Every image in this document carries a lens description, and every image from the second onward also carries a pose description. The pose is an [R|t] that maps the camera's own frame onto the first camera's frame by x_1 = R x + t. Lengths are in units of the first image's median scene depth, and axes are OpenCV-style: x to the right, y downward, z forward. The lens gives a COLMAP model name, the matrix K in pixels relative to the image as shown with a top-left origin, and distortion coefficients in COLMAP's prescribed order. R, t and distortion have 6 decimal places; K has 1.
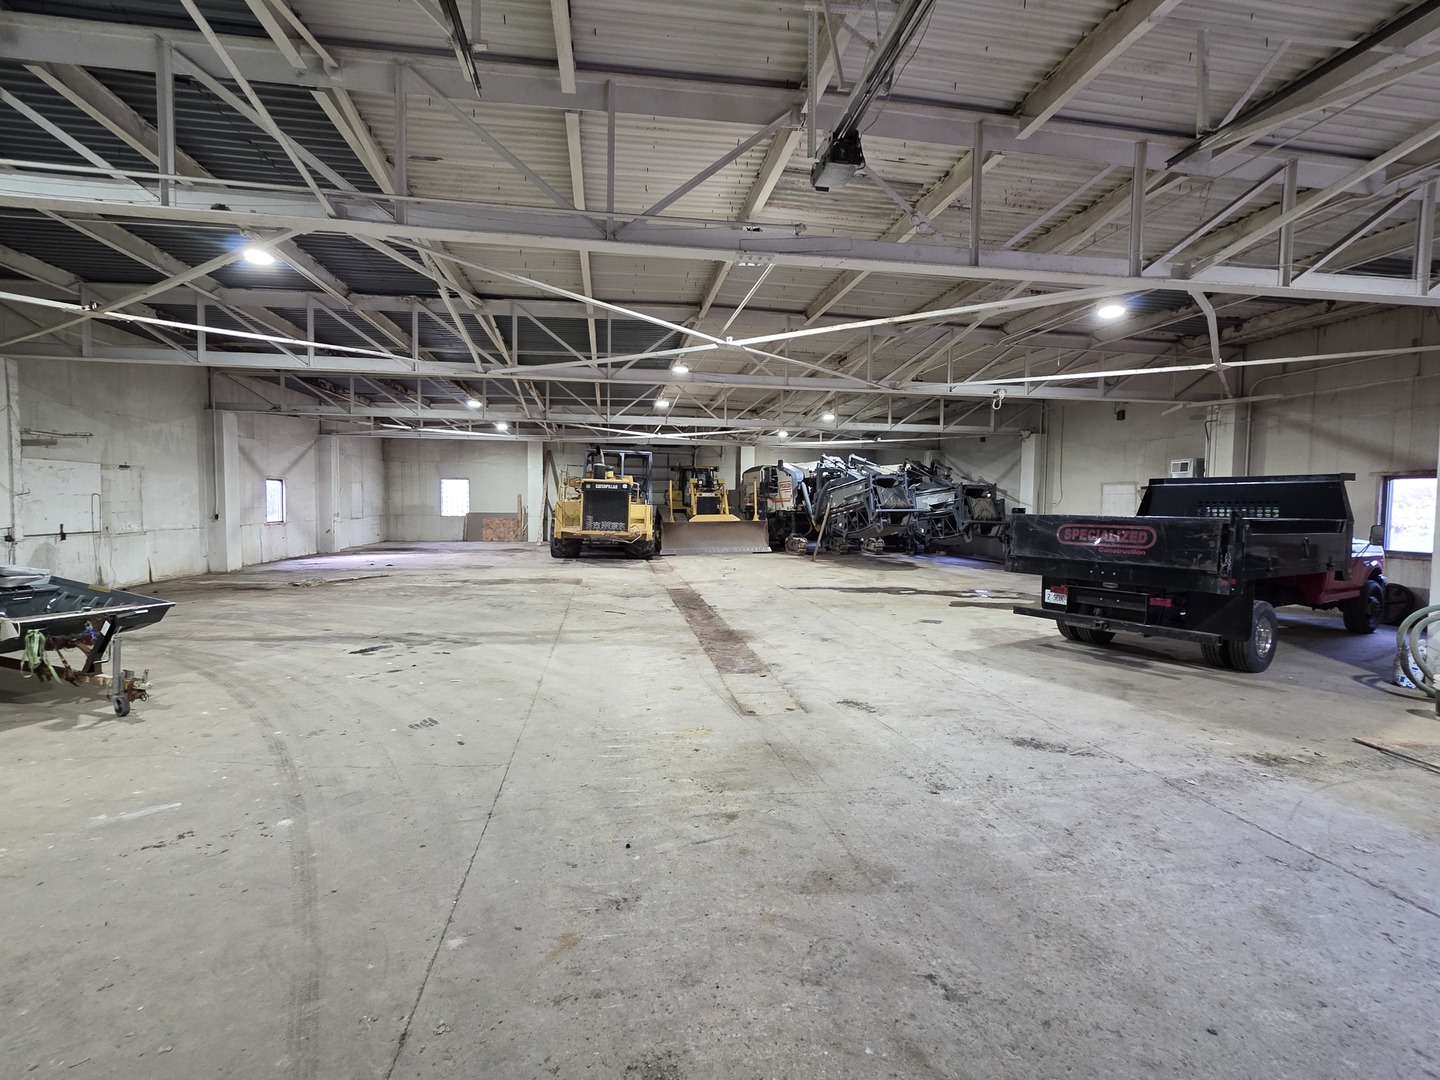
lens RADIAL K [[670.4, 0, 719.4], [0, 670.4, 540.0], [0, 0, 1]] dist [-0.002754, -0.000257]
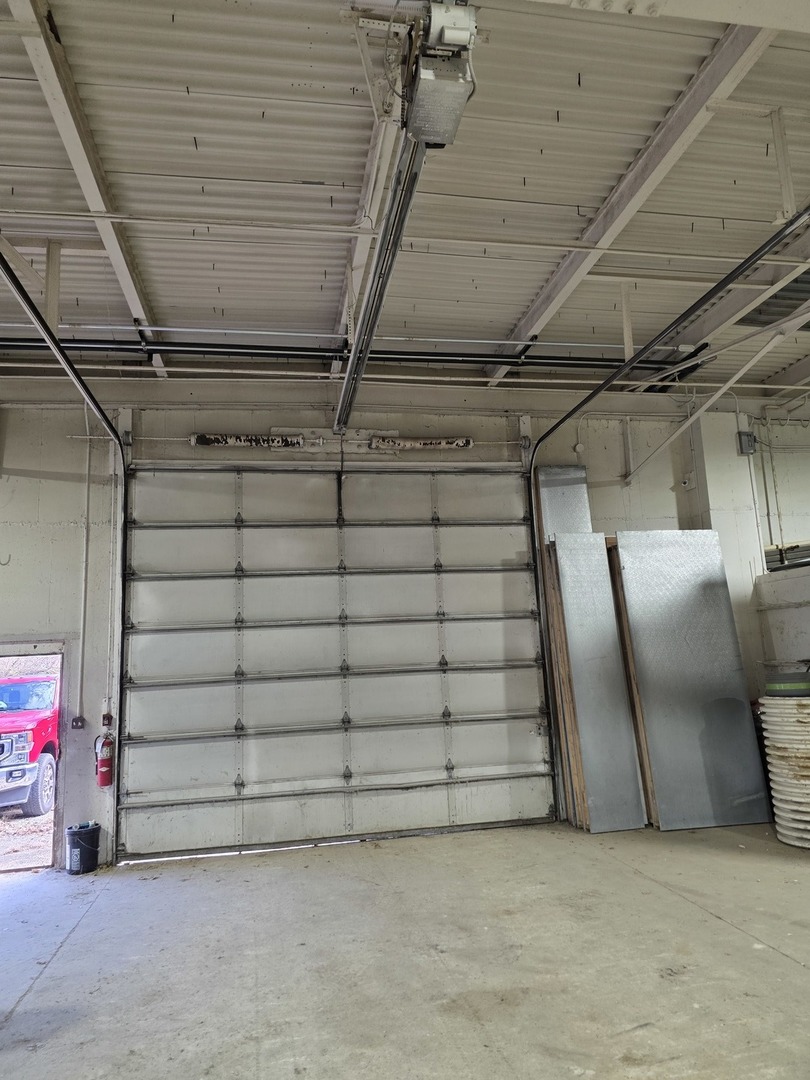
lens RADIAL K [[709.1, 0, 401.3], [0, 709.1, 538.3], [0, 0, 1]] dist [0.053813, -0.031252]
pose [[-0.999312, 0.033369, -0.016161, 0.308483], [0.035092, 0.991930, -0.121834, -0.097732], [0.011966, -0.122318, -0.992419, 2.144733]]
